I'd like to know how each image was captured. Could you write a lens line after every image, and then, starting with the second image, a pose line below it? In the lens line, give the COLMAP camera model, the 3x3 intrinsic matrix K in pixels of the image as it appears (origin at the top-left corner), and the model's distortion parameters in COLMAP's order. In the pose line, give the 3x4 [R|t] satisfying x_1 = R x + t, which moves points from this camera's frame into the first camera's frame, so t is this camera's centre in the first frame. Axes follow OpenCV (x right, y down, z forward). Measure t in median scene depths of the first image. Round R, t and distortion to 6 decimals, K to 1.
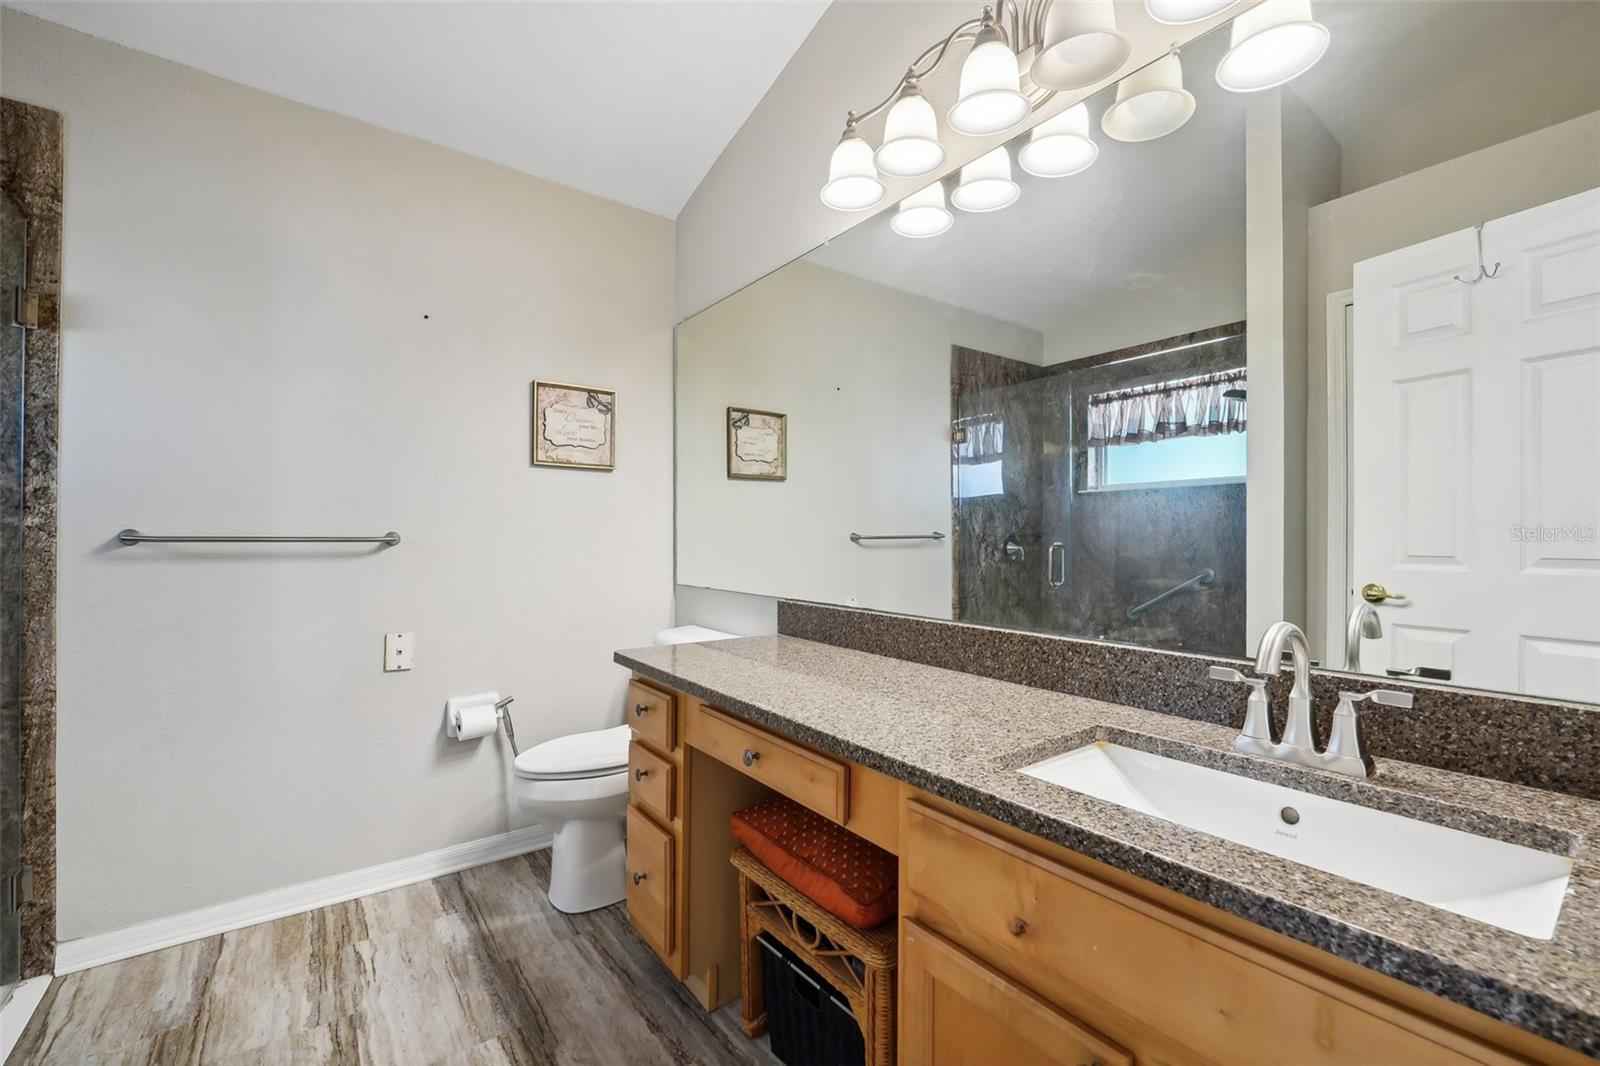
lens RADIAL K [[661.9, 0, 809.8], [0, 661.9, 529.0], [0, 0, 1]] dist [-0.000971, -0.000249]
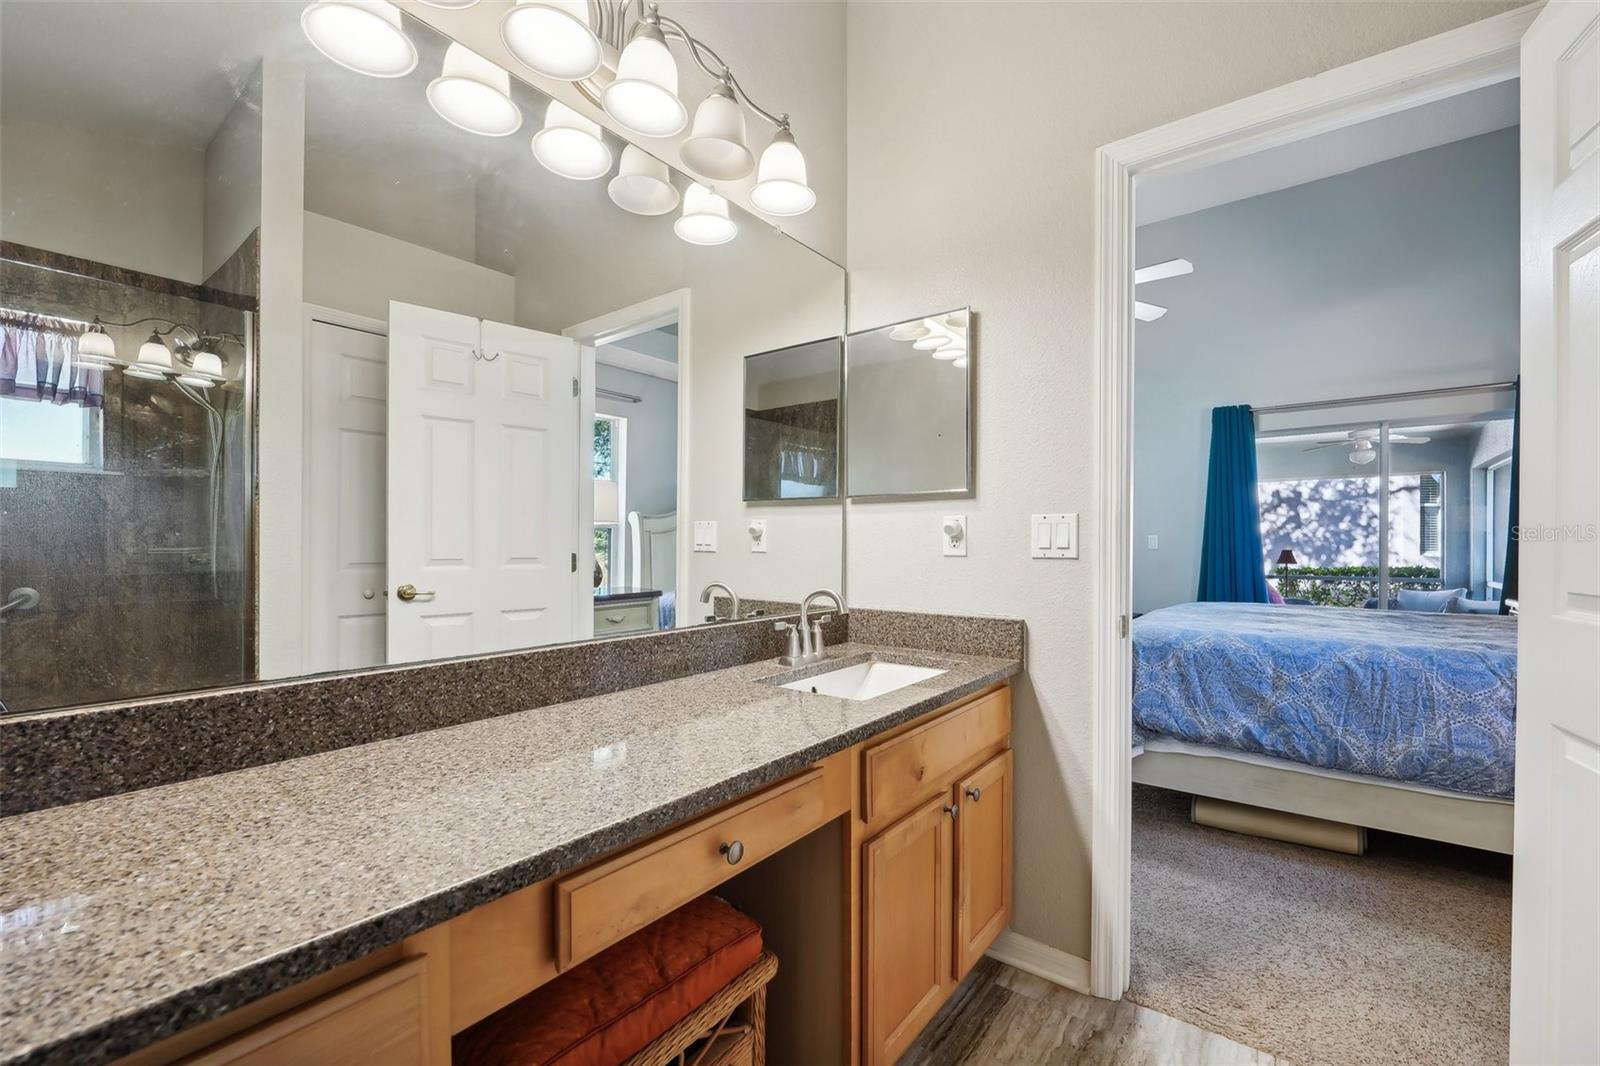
lens RADIAL K [[655.7, 0, 800.5], [0, 655.7, 548.2], [0, 0, 1]] dist [-0.003018, -0.000265]
pose [[-0.254267, -0.001888, 0.967132, -0.650554], [-0.009834, 0.999951, -0.000634, 0.018809], [-0.967084, -0.009672, -0.254273, 0.928443]]
